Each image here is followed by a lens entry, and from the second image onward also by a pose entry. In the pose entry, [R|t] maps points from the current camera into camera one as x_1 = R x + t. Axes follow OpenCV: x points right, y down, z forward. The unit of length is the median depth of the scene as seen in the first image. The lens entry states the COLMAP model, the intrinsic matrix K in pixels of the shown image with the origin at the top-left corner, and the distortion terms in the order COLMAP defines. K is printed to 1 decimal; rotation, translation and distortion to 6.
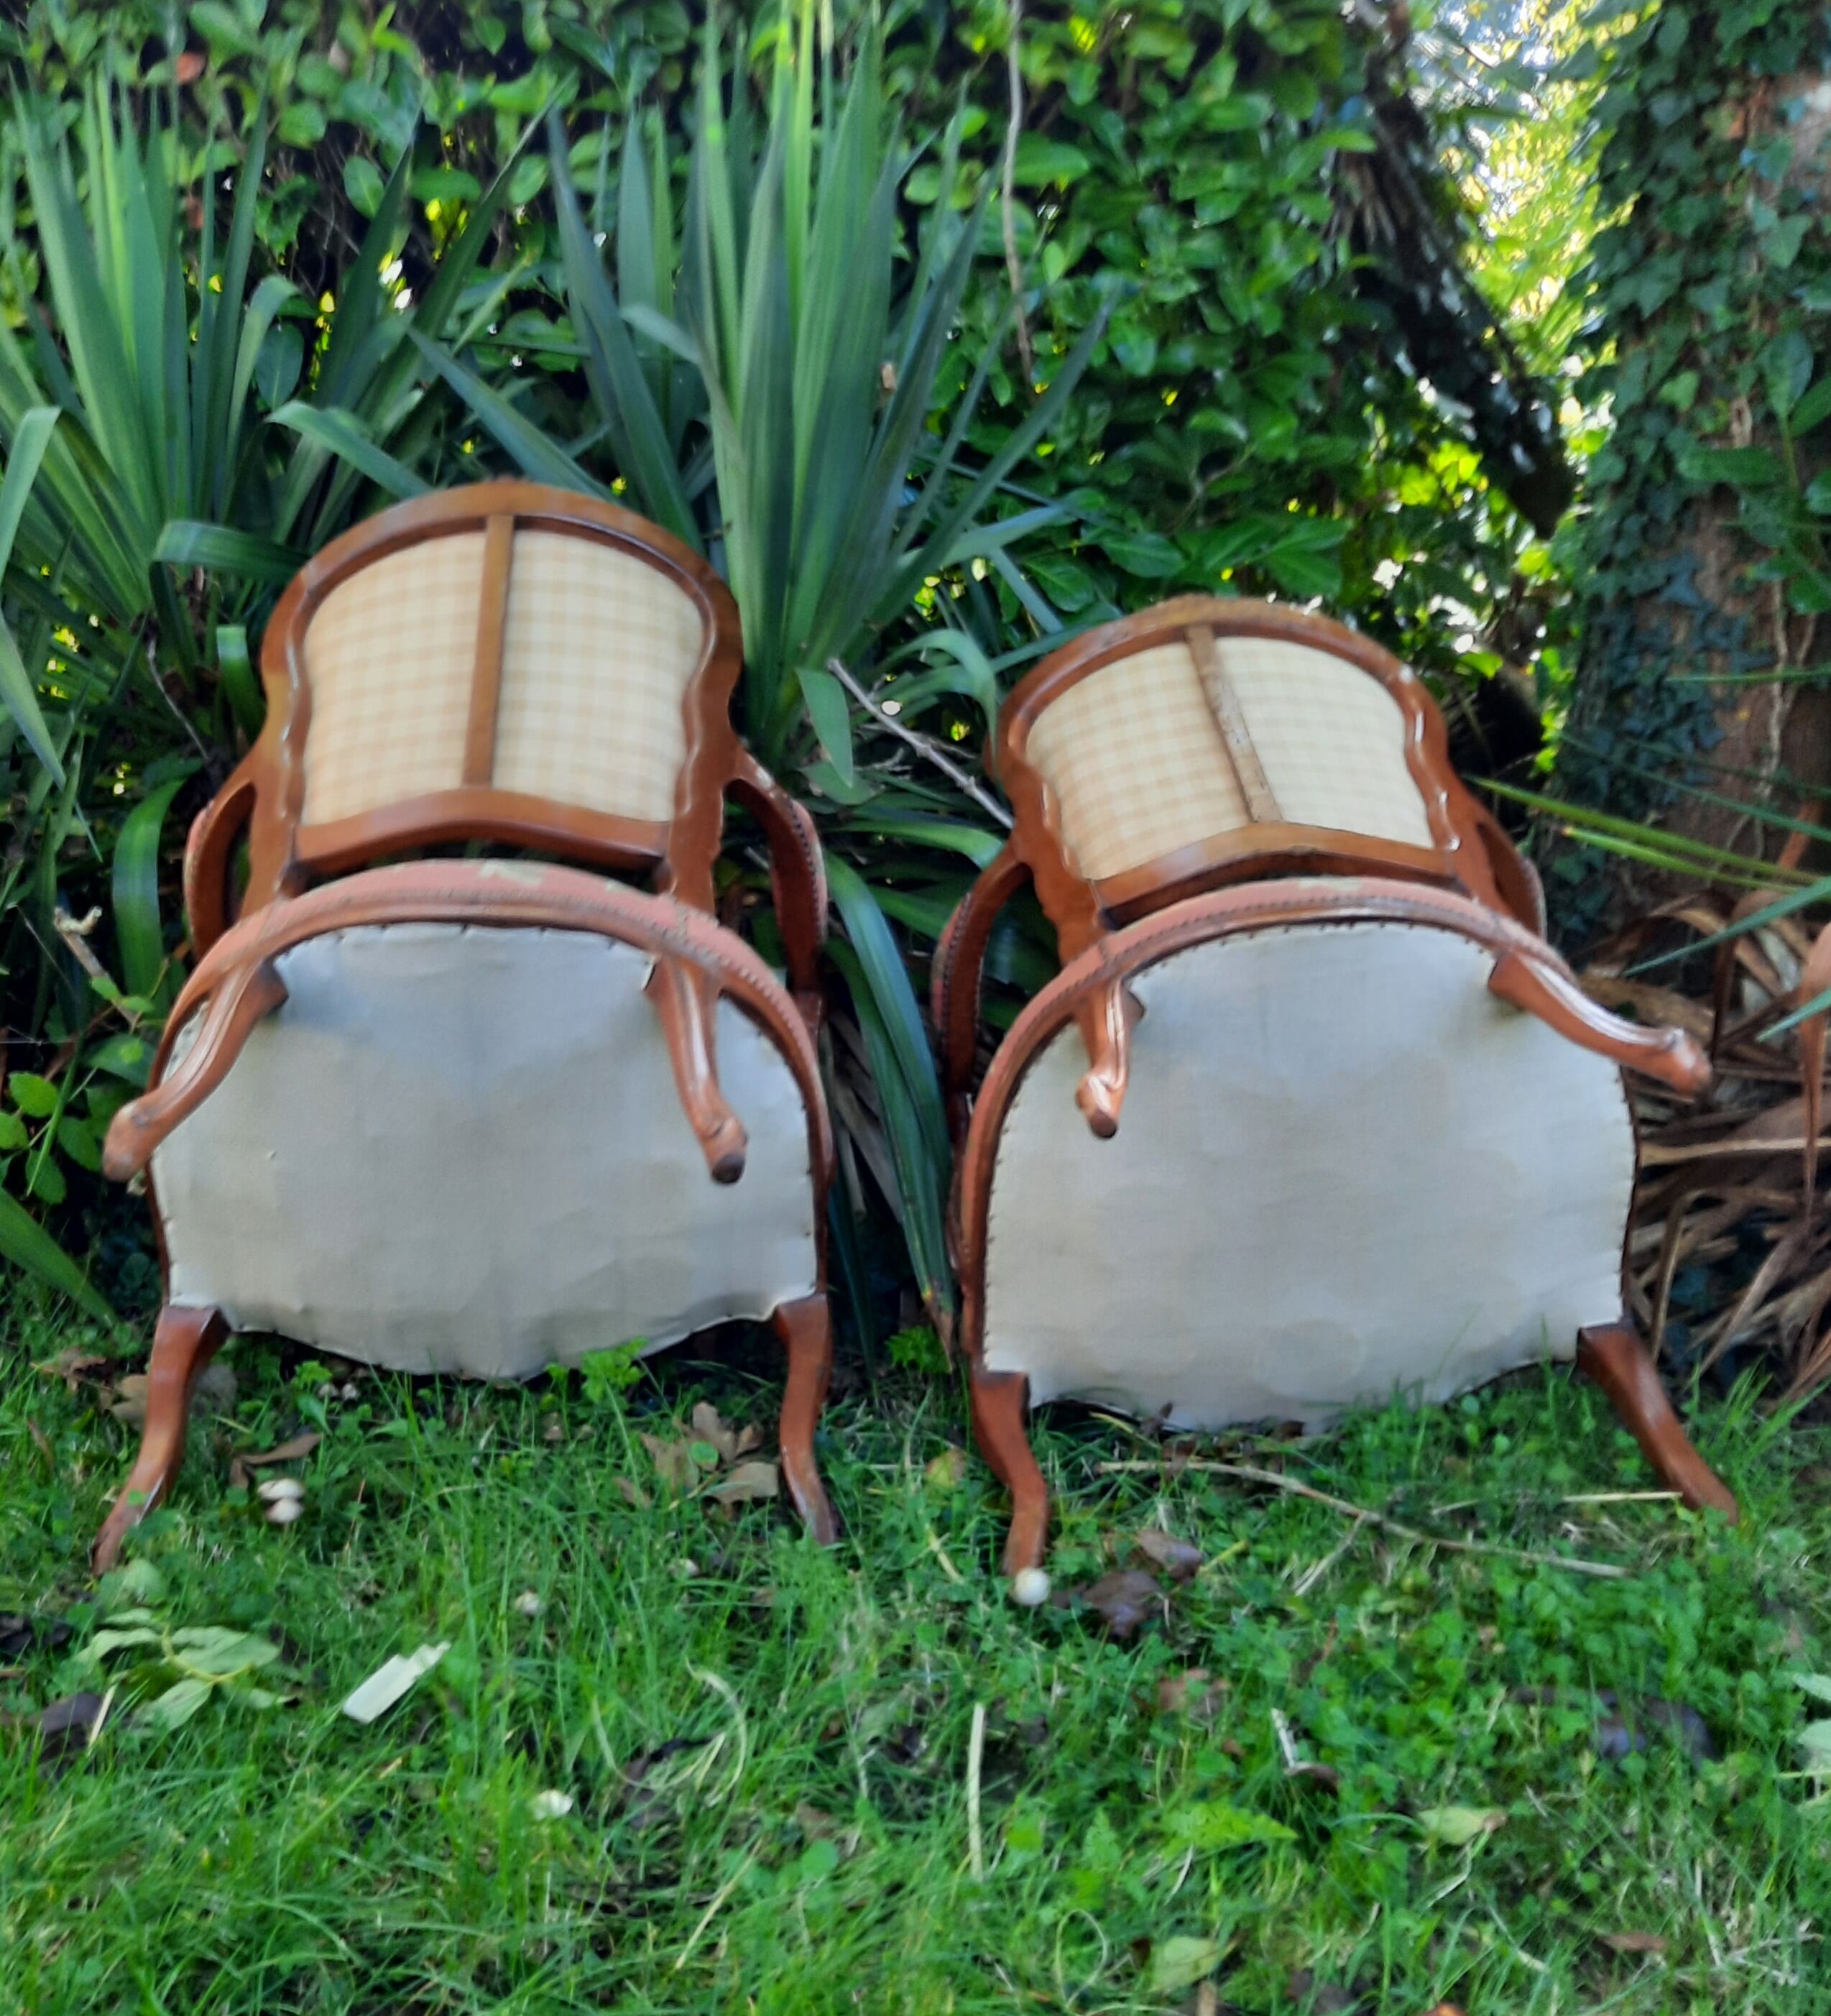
lens RADIAL K [[2013.4, 0, 917.6], [0, 2013.4, 978.6], [0, 0, 1]] dist [0.117281, -0.137499]
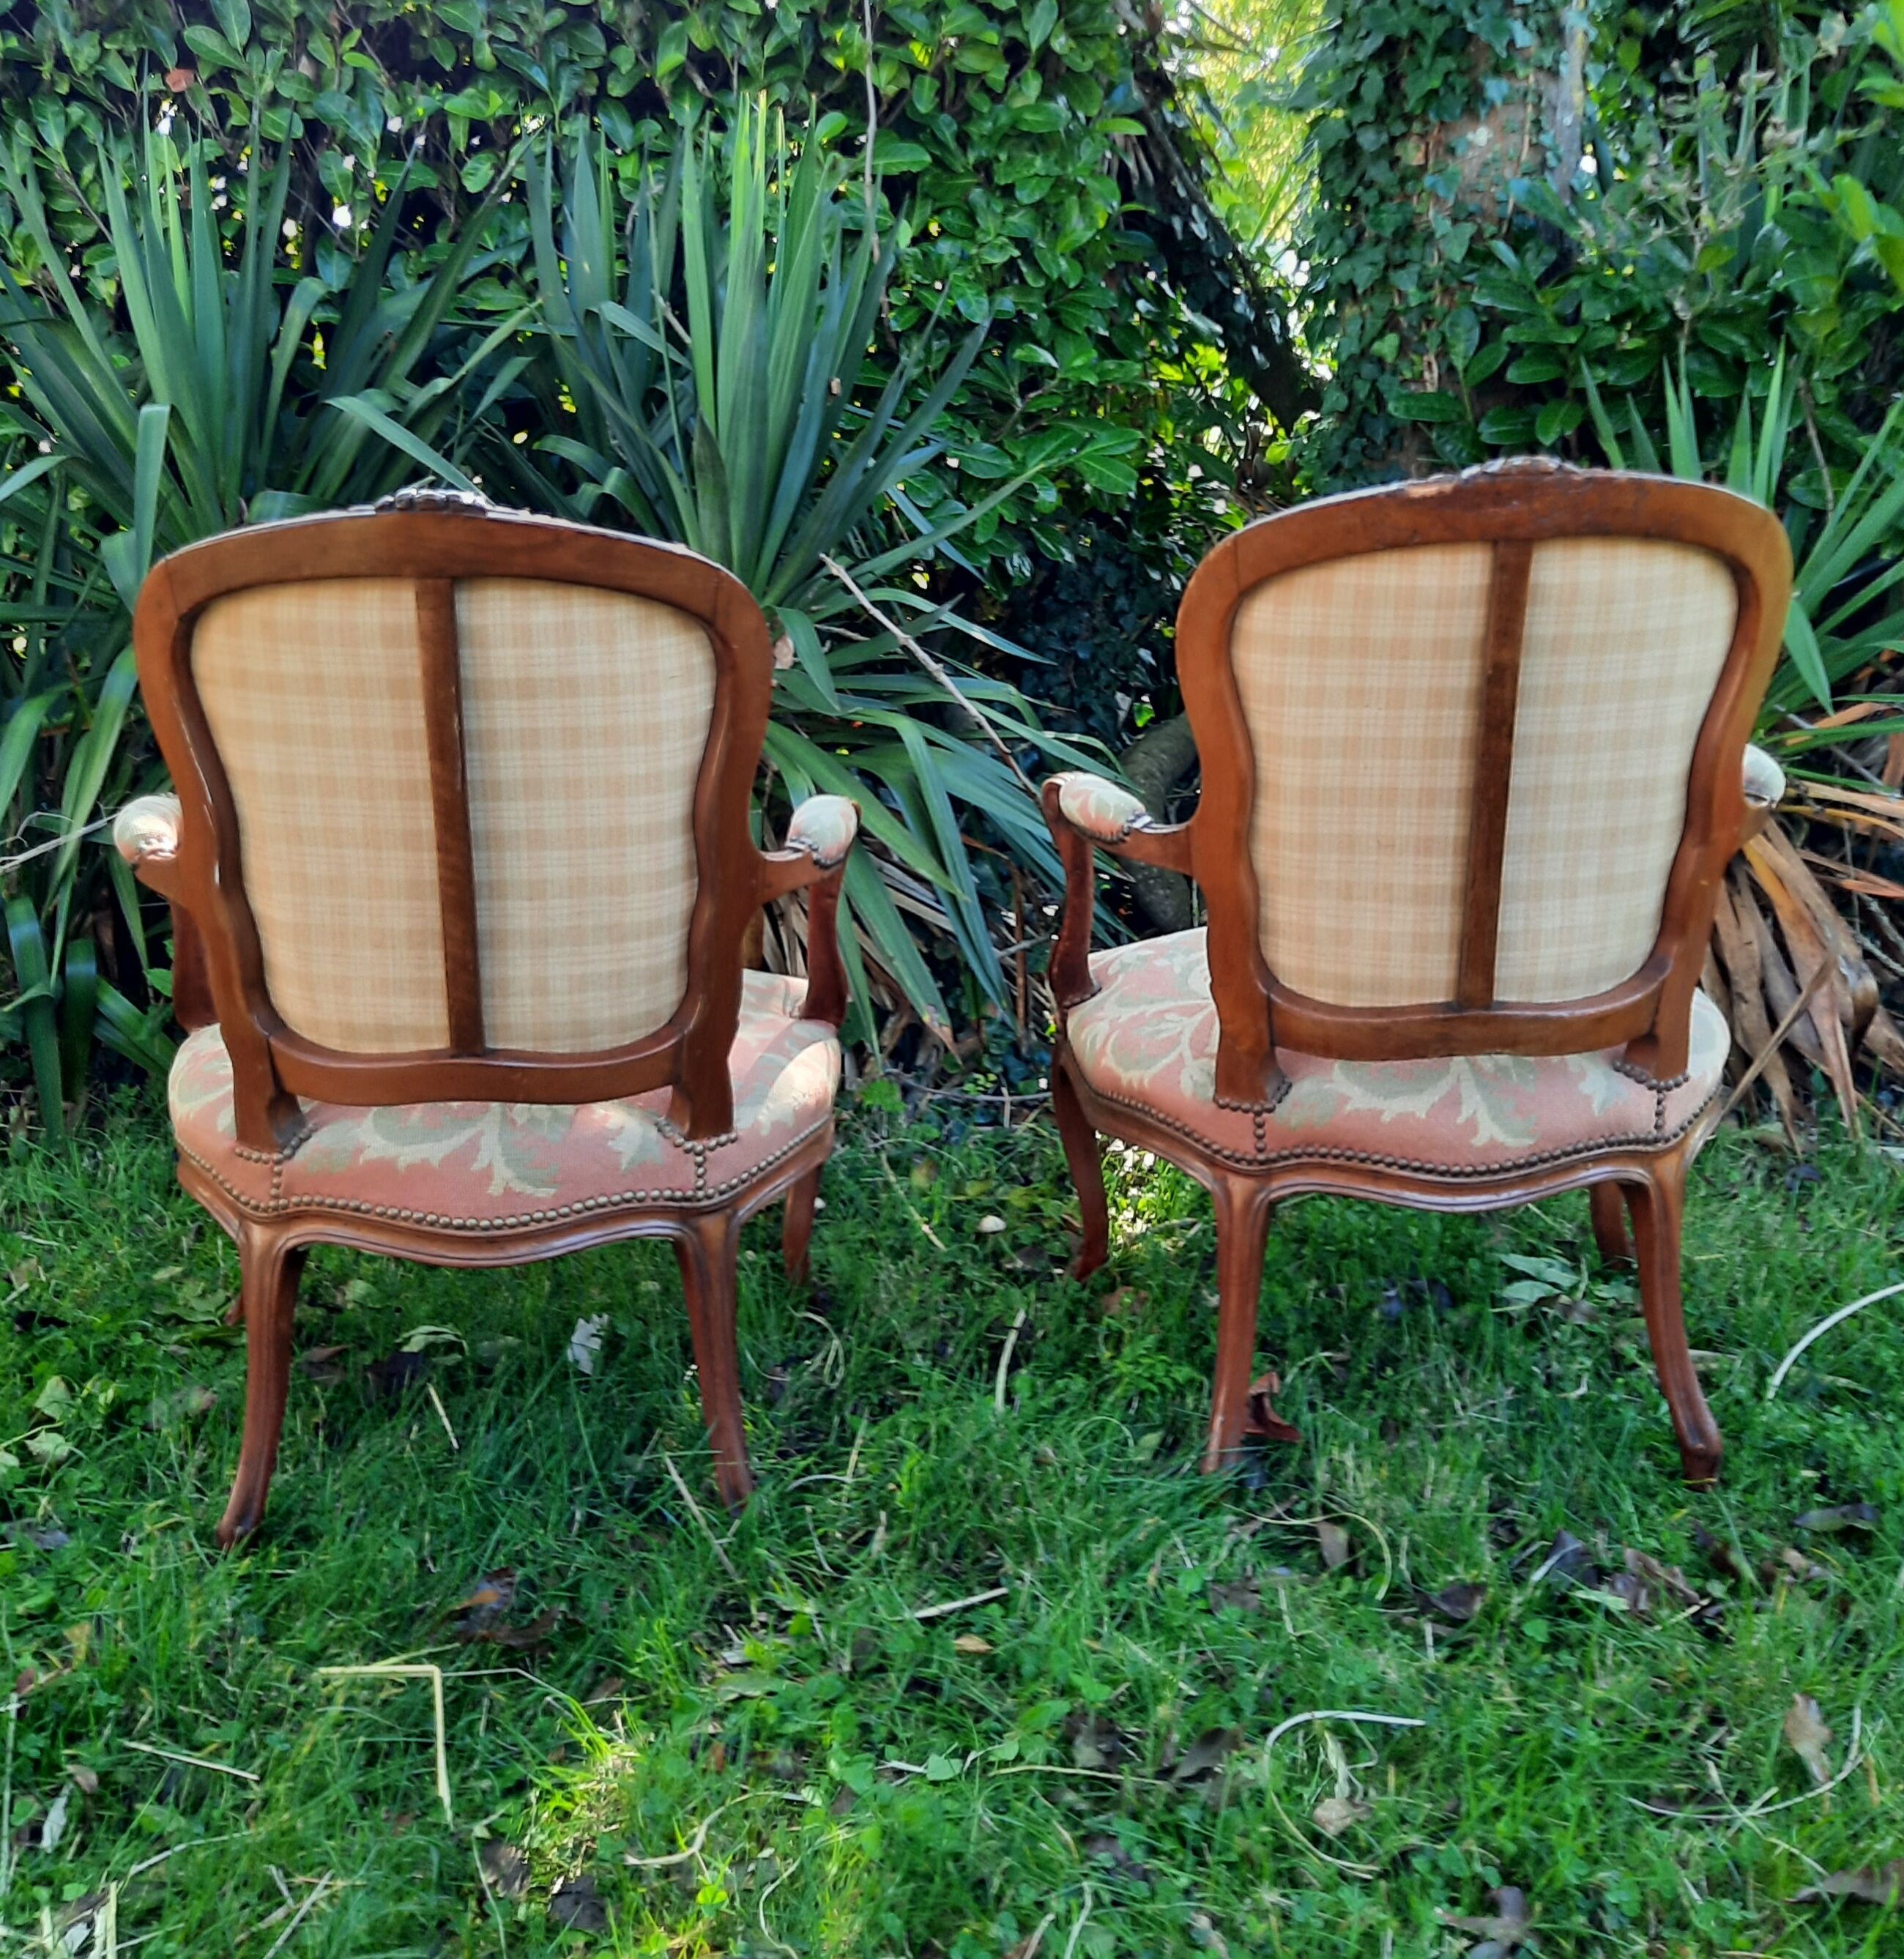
lens RADIAL K [[1826.0, 0, 1003.7], [0, 1826.0, 809.6], [0, 0, 1]] dist [0.135797, -0.208298]
pose [[0.987967, -0.044023, 0.148269, -0.059410], [0.041716, 0.998956, 0.018640, -0.018155], [-0.148935, -0.012231, 0.988771, -0.139741]]
